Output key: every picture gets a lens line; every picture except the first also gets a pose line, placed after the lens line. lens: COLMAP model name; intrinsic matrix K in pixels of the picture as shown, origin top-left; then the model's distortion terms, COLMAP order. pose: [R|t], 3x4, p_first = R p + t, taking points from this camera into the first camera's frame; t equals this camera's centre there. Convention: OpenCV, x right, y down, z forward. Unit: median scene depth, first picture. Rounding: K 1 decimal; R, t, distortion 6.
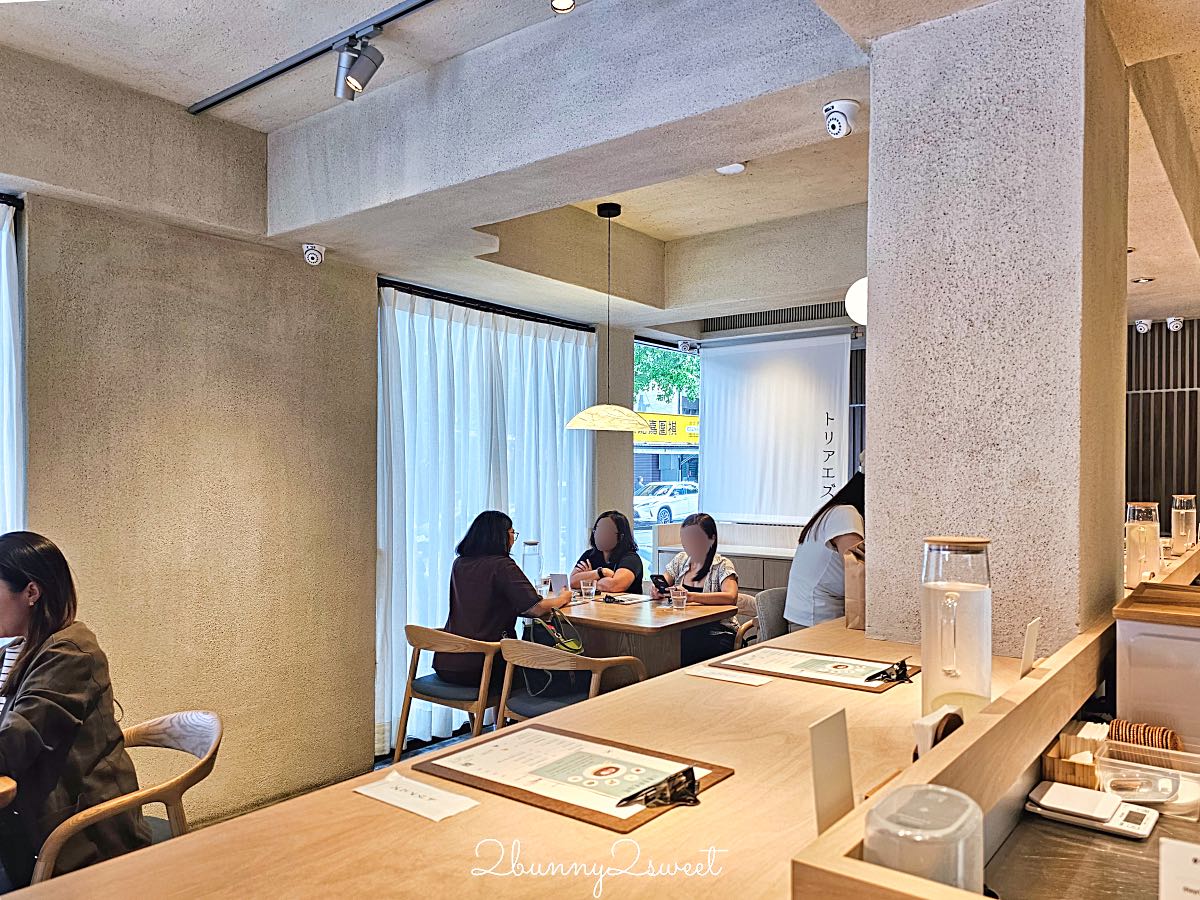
lens RADIAL K [[886.3, 0, 599.2], [0, 886.3, 465.6], [0, 0, 1]] dist [0.063034, -0.064859]
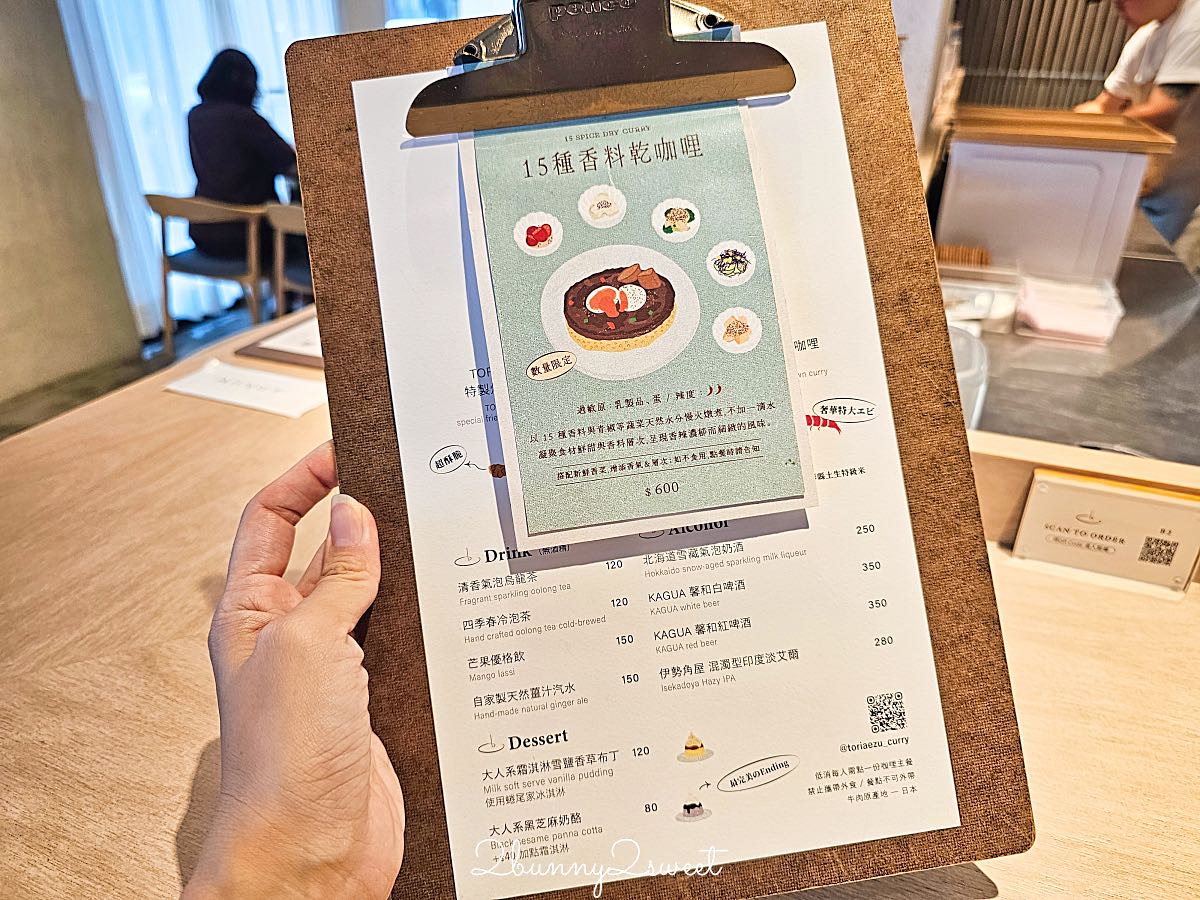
lens RADIAL K [[886.3, 0, 599.2], [0, 886.3, 465.6], [0, 0, 1]] dist [0.063034, -0.064859]
pose [[0.969071, -0.114973, 0.218364, -0.099585], [-0.000286, 0.884320, 0.466881, 0.071159], [-0.246782, -0.452503, 0.856936, 0.248176]]
